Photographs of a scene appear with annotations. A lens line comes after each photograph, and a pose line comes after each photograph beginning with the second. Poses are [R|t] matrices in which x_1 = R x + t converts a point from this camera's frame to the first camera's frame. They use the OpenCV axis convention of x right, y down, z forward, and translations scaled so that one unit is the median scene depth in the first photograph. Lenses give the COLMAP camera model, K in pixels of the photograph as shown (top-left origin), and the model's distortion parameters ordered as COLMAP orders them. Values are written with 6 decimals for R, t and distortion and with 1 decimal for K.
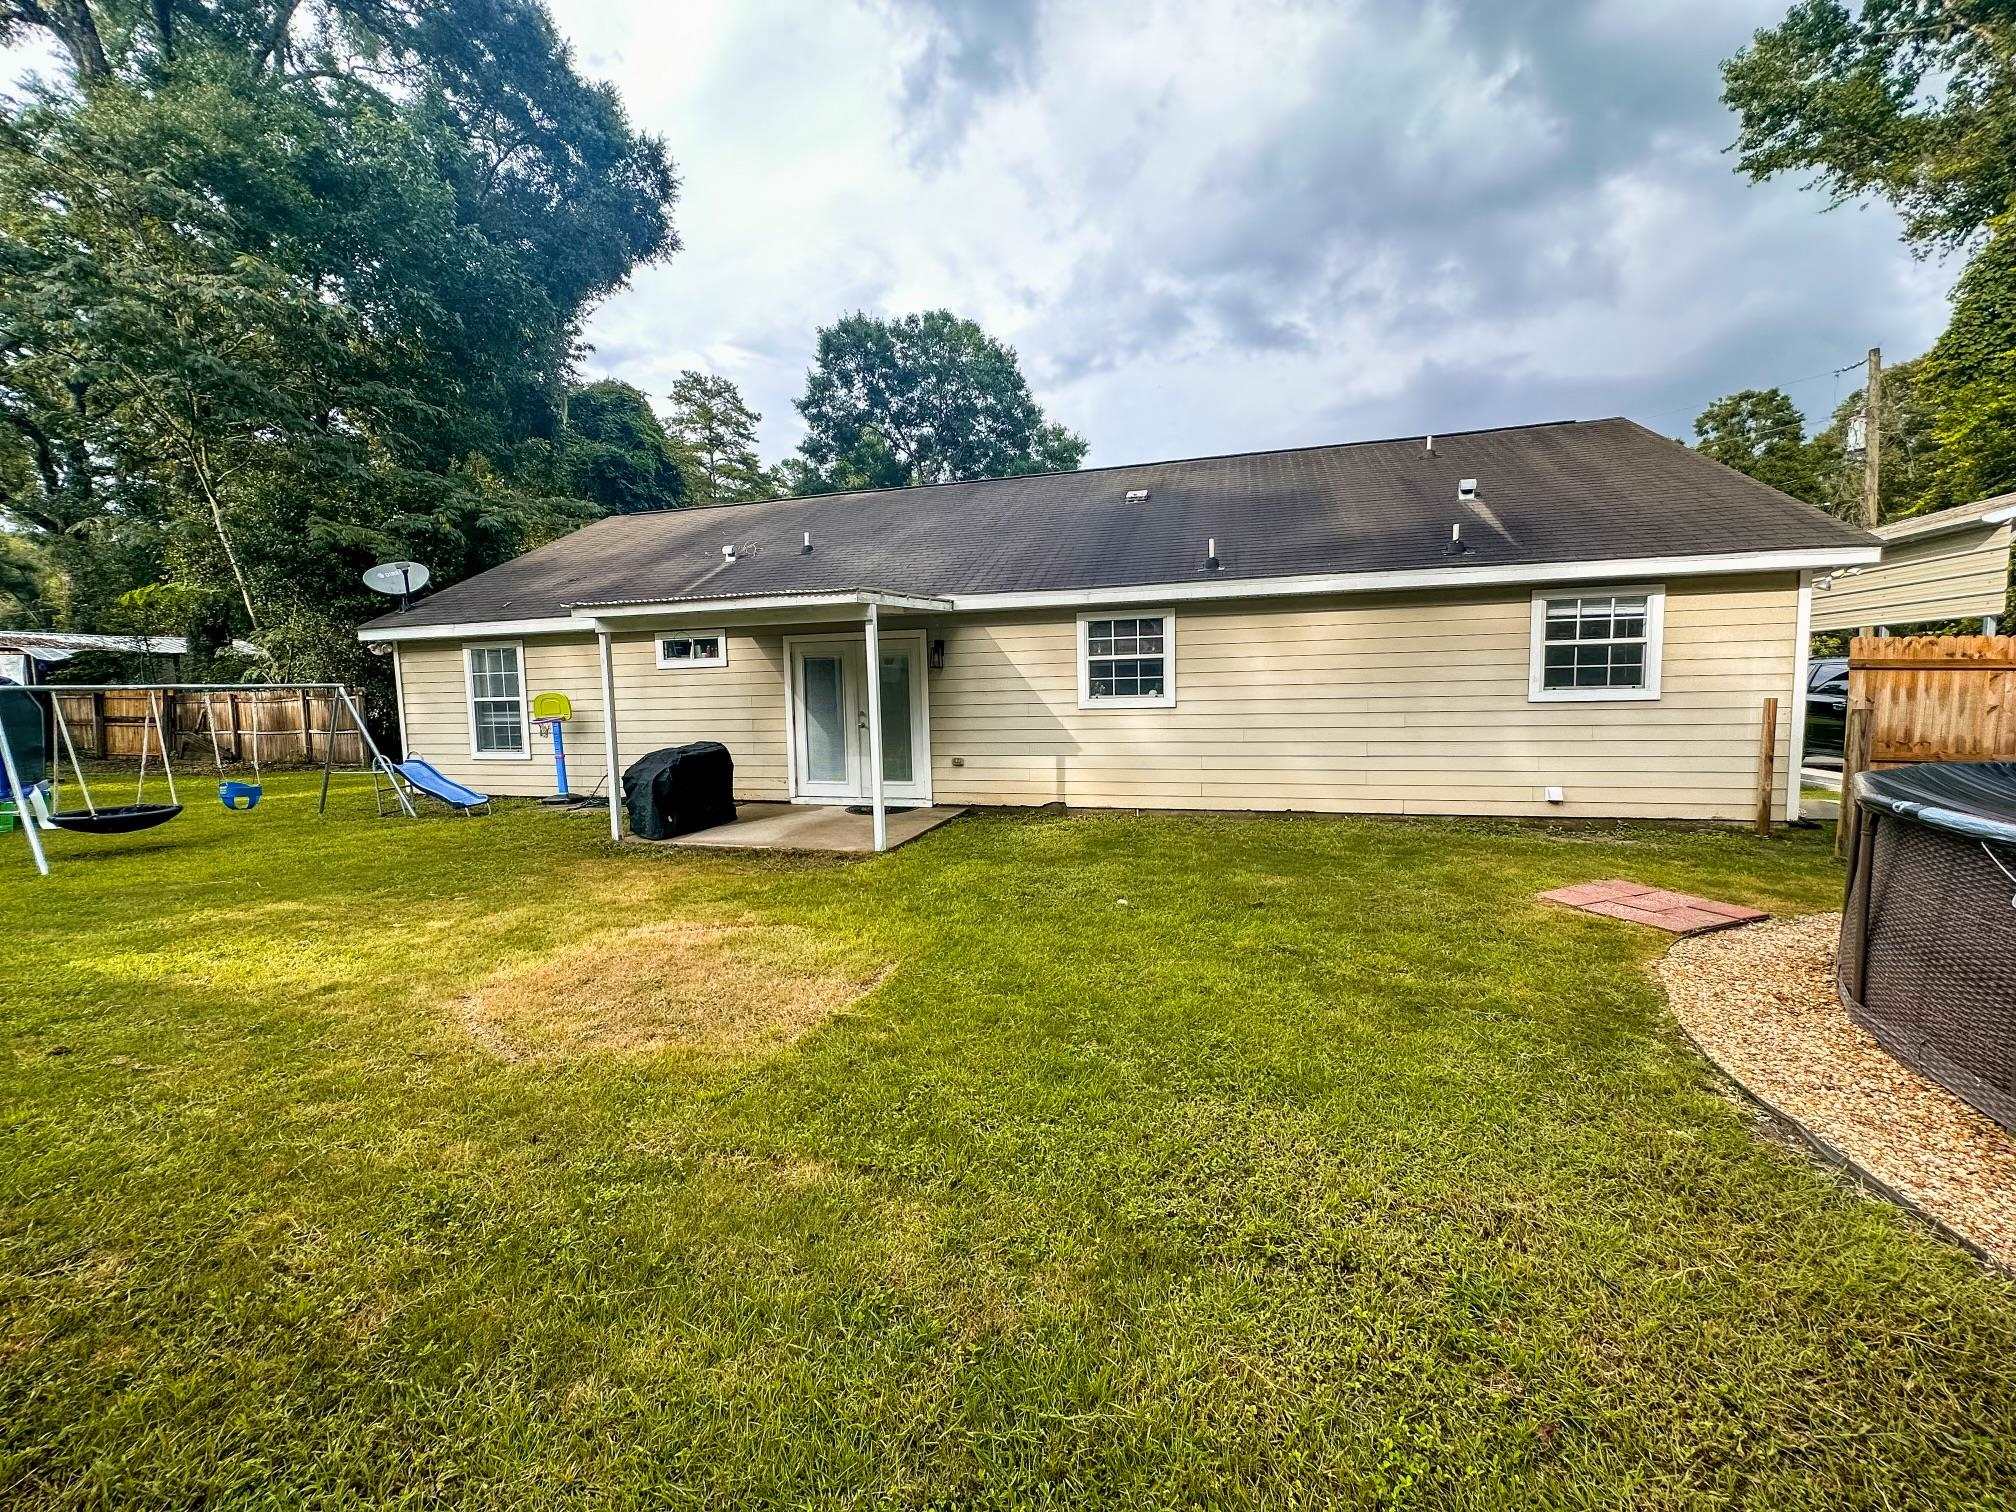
lens RADIAL K [[808.1, 0, 1008.3], [0, 808.1, 756.0], [0, 0, 1]] dist [-0.000368, -0.000658]
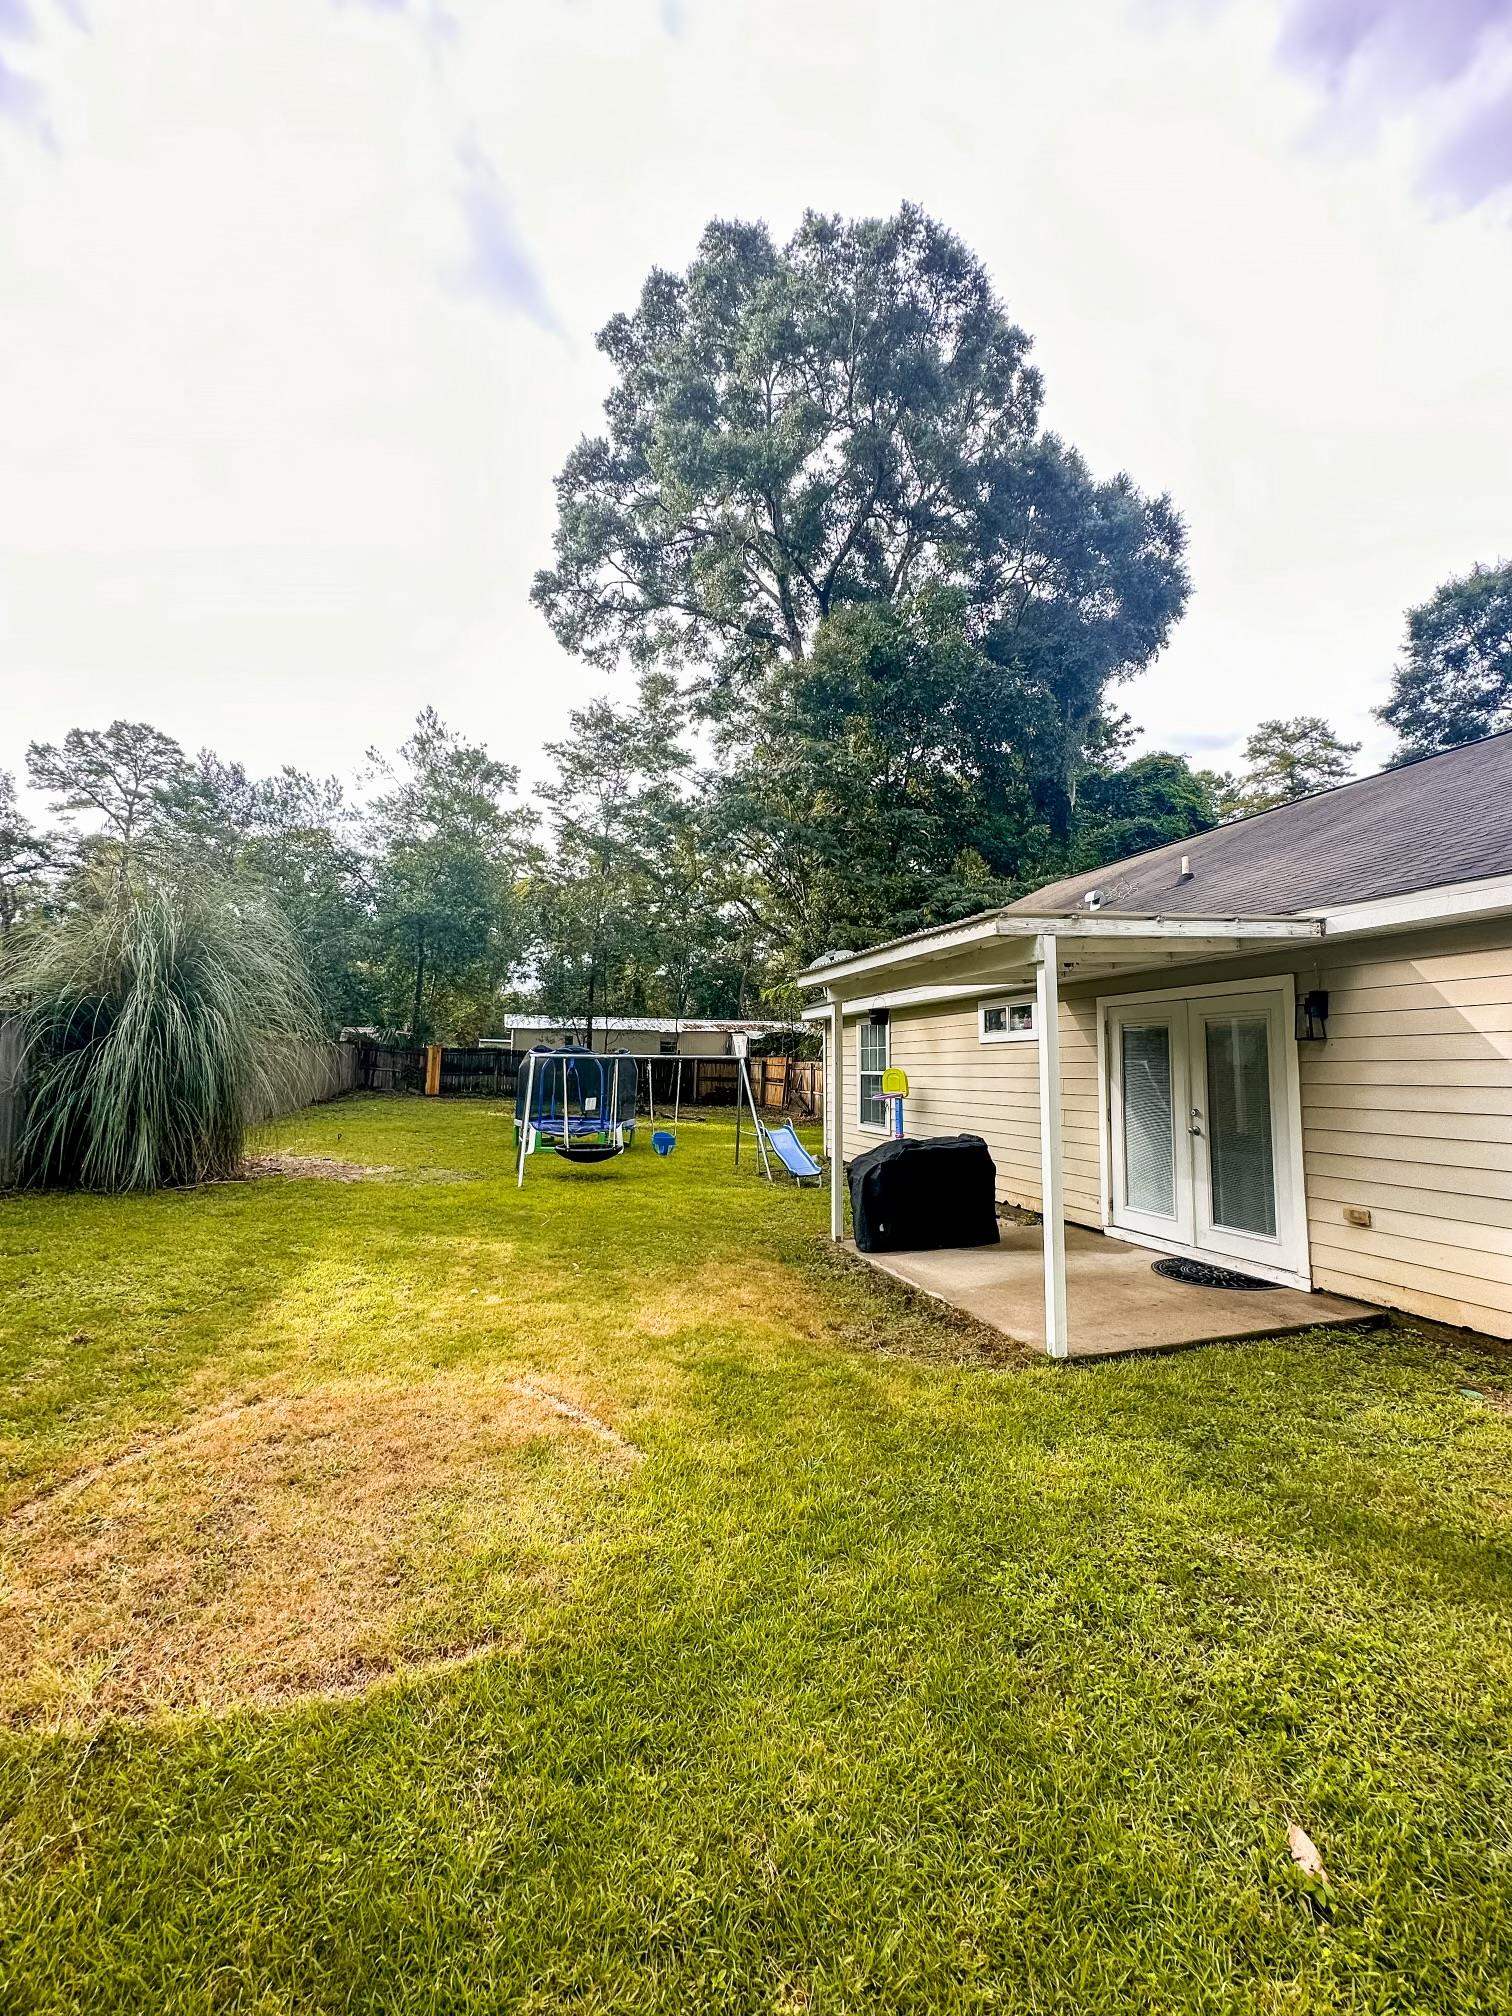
lens RADIAL K [[808.1, 0, 748.7], [0, 808.1, 1007.7], [0, 0, 1]] dist [-0.000368, -0.000658]
pose [[0.558381, -0.037620, -0.828731, 0.061866], [-0.090172, 0.990300, -0.105710, -0.014267], [0.824669, 0.133755, 0.549573, 0.141988]]
